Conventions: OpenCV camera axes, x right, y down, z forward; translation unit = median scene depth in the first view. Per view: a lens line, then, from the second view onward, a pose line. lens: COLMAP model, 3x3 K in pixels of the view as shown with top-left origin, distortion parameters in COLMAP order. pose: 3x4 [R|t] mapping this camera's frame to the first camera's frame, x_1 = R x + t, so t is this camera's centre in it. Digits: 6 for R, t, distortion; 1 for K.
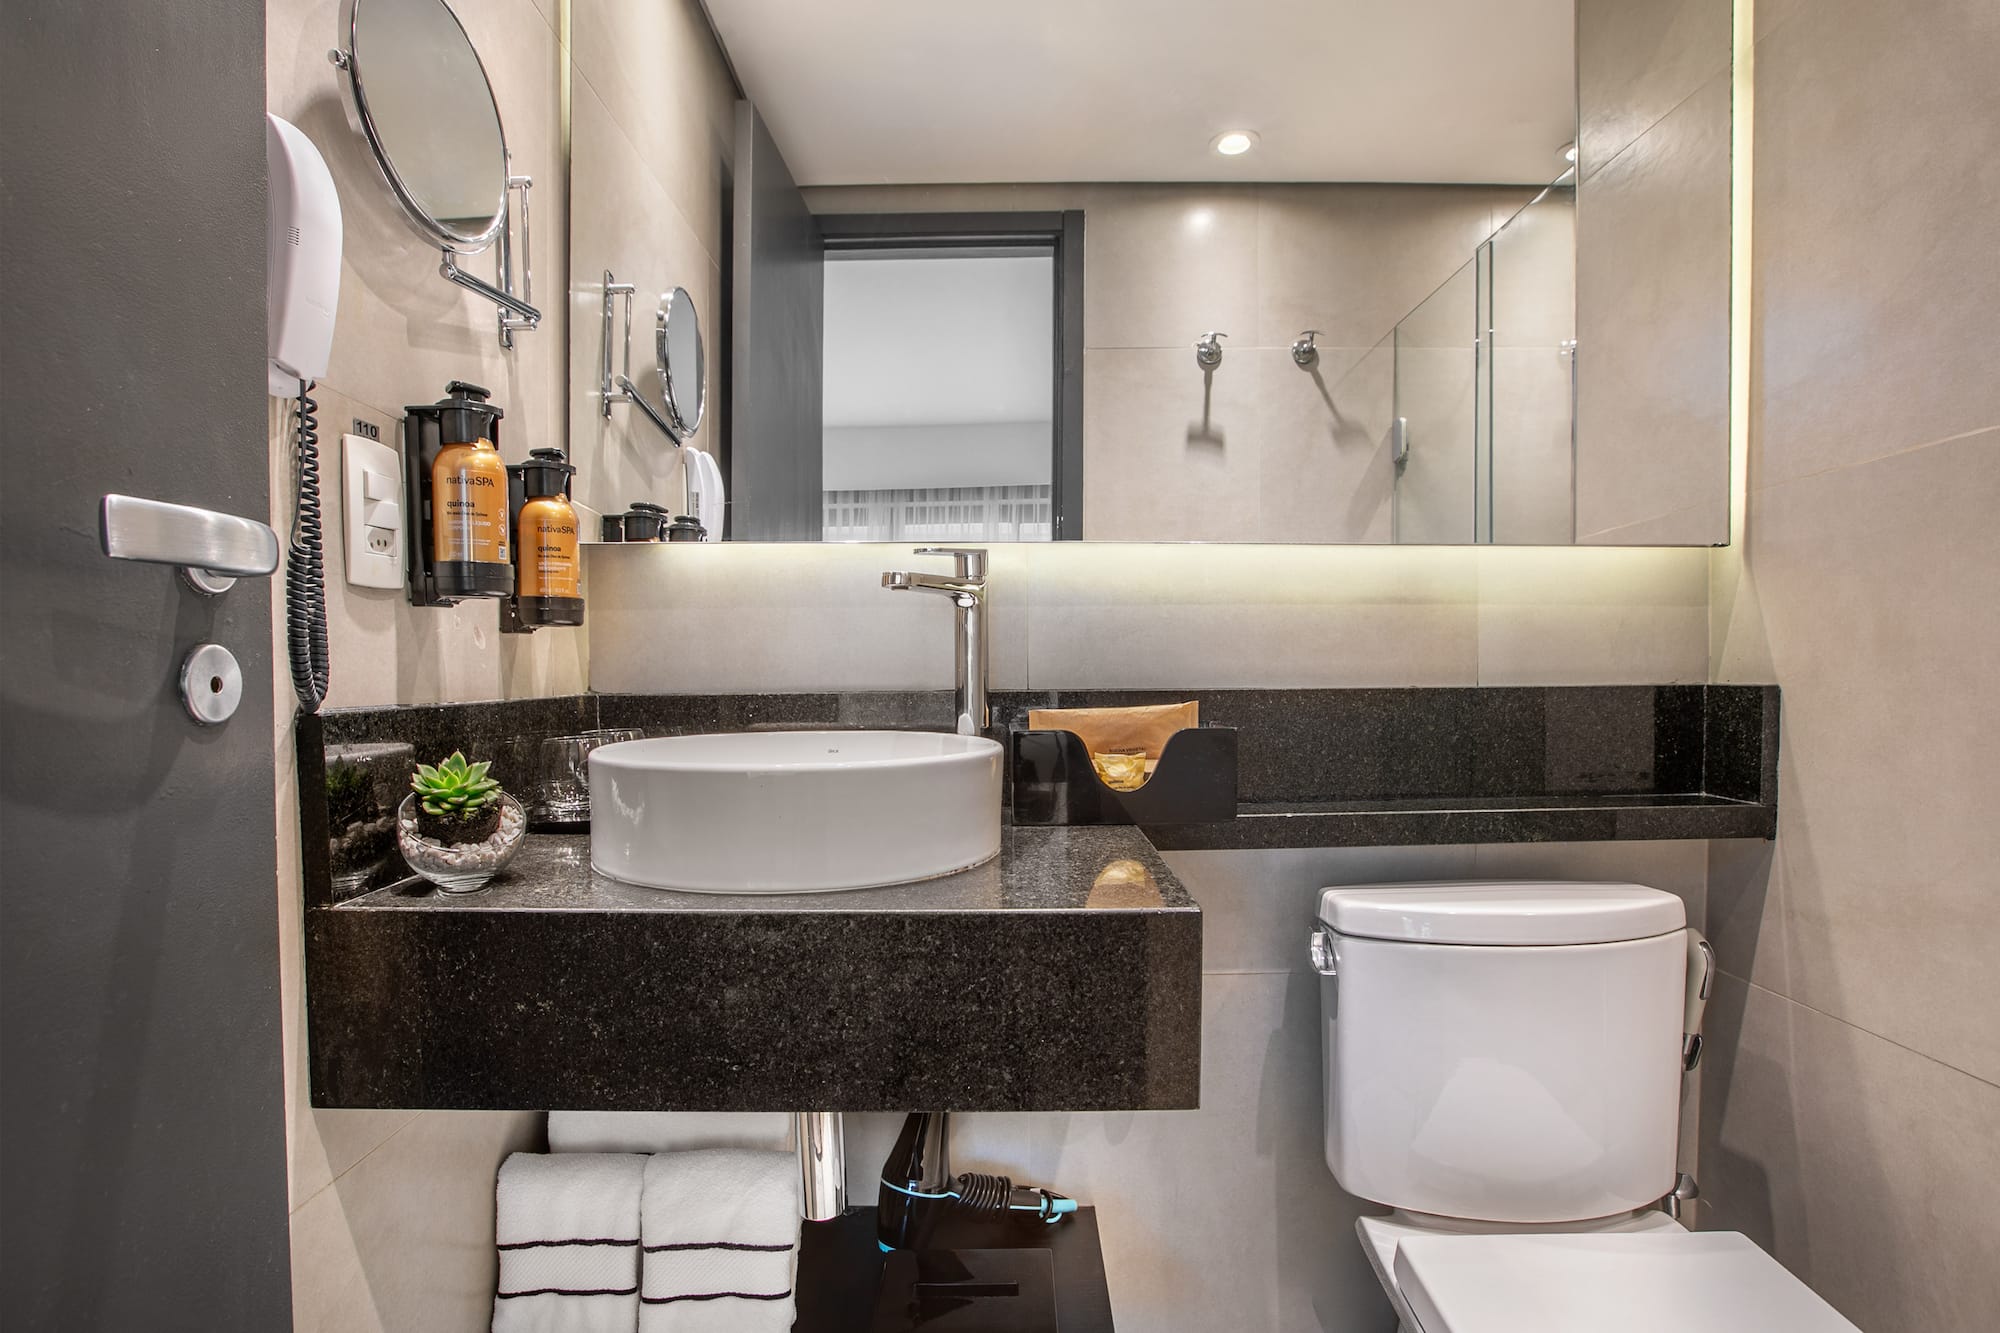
lens RADIAL K [[953.1, 0, 1000.0], [0, 953.1, 666.5], [0, 0, 1]] dist [-0.012838, 0.000484]
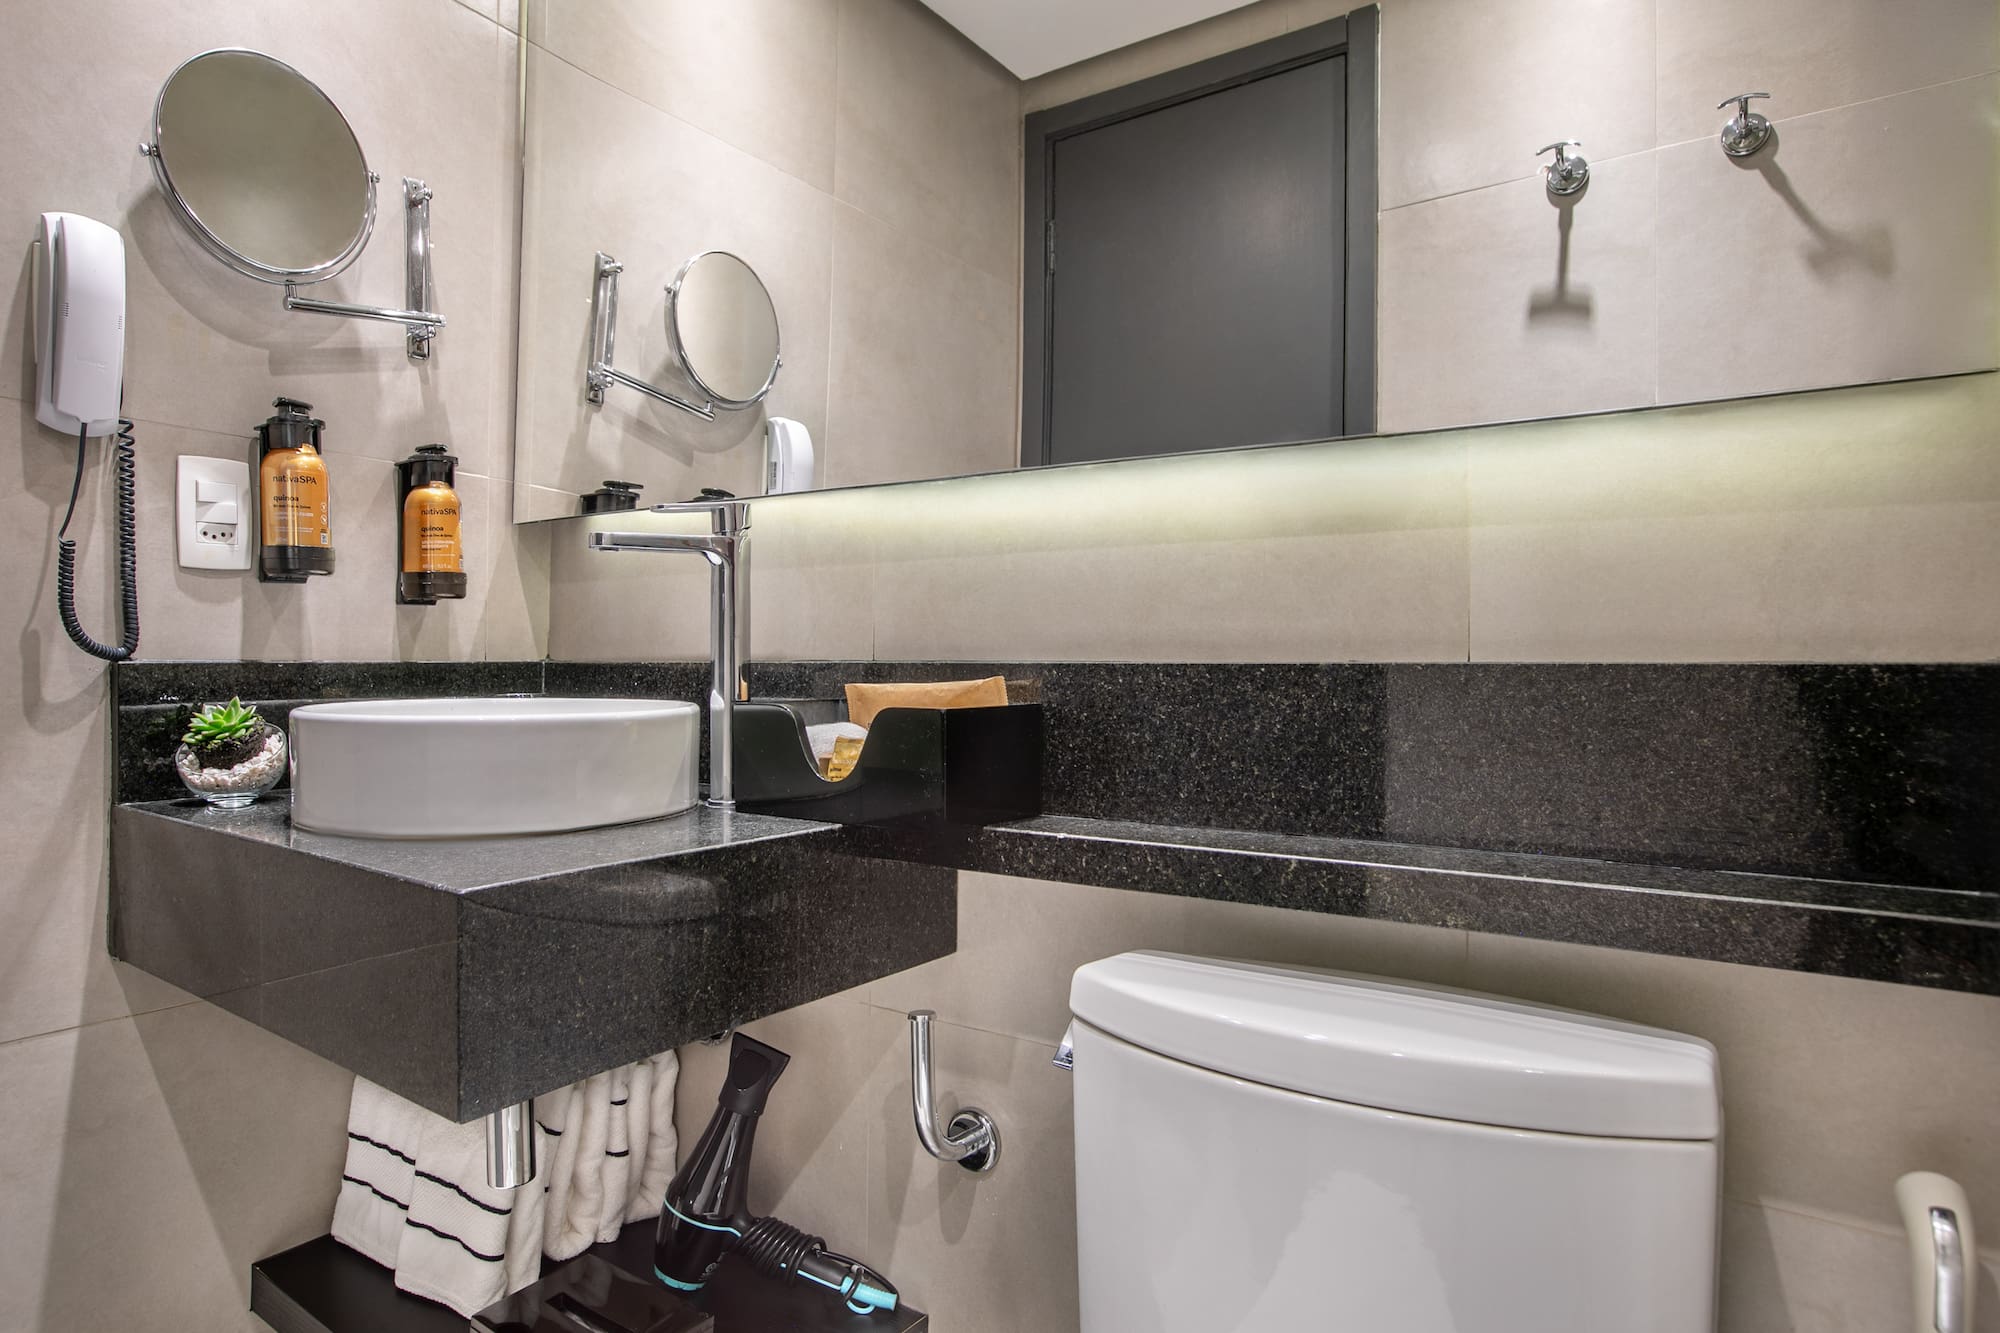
lens RADIAL K [[1094.1, 0, 995.4], [0, 1094.1, 642.1], [0, 0, 1]] dist [-0.003964, -0.000638]
pose [[0.809068, -0.002029, -0.587711, 0.866331], [-0.005064, 0.999933, -0.010423, 0.021456], [0.587693, 0.011409, 0.809004, 0.341172]]
